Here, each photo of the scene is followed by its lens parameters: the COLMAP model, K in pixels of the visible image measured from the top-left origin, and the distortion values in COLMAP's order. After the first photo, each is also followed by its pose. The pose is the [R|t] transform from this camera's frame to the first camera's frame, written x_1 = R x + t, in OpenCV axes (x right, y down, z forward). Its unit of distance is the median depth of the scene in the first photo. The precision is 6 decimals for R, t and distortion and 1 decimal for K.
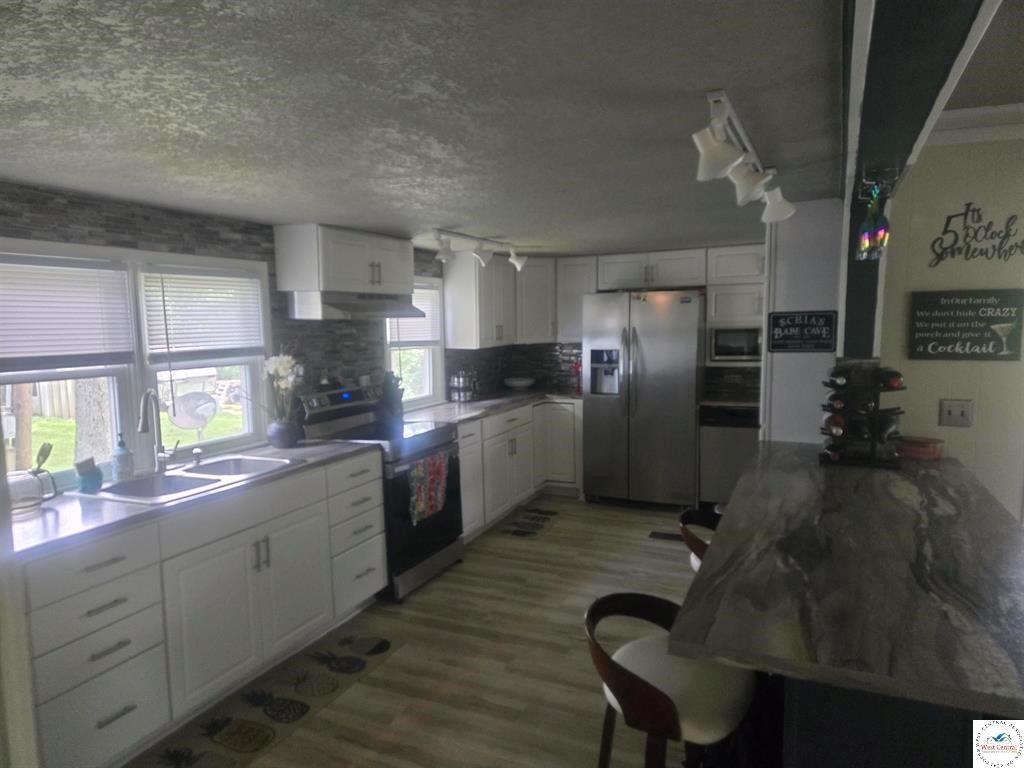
lens RADIAL K [[680.3, 0, 510.1], [0, 680.3, 389.3], [0, 0, 1]] dist [0.006523, -0.000291]
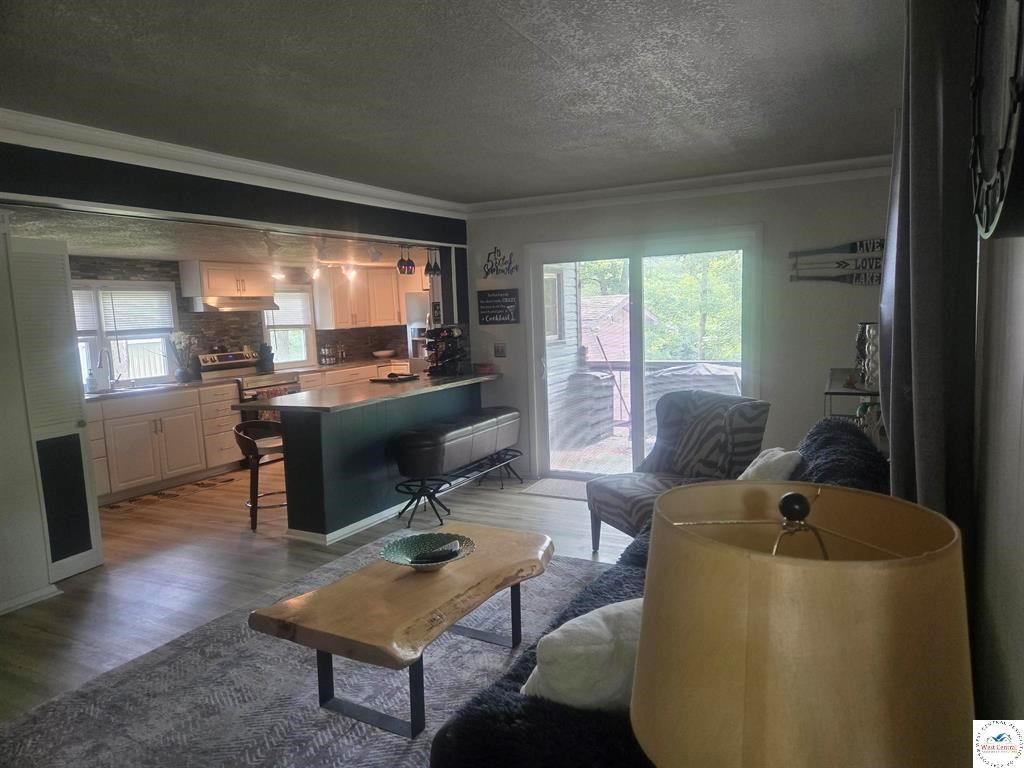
lens RADIAL K [[680.3, 0, 513.9], [0, 680.3, 379.3], [0, 0, 1]] dist [0.006523, -0.000291]
pose [[0.999211, -0.021581, -0.033331, 0.647242], [0.021478, 0.999763, -0.003421, 0.107752], [0.033396, 0.002702, 0.999439, -0.848649]]
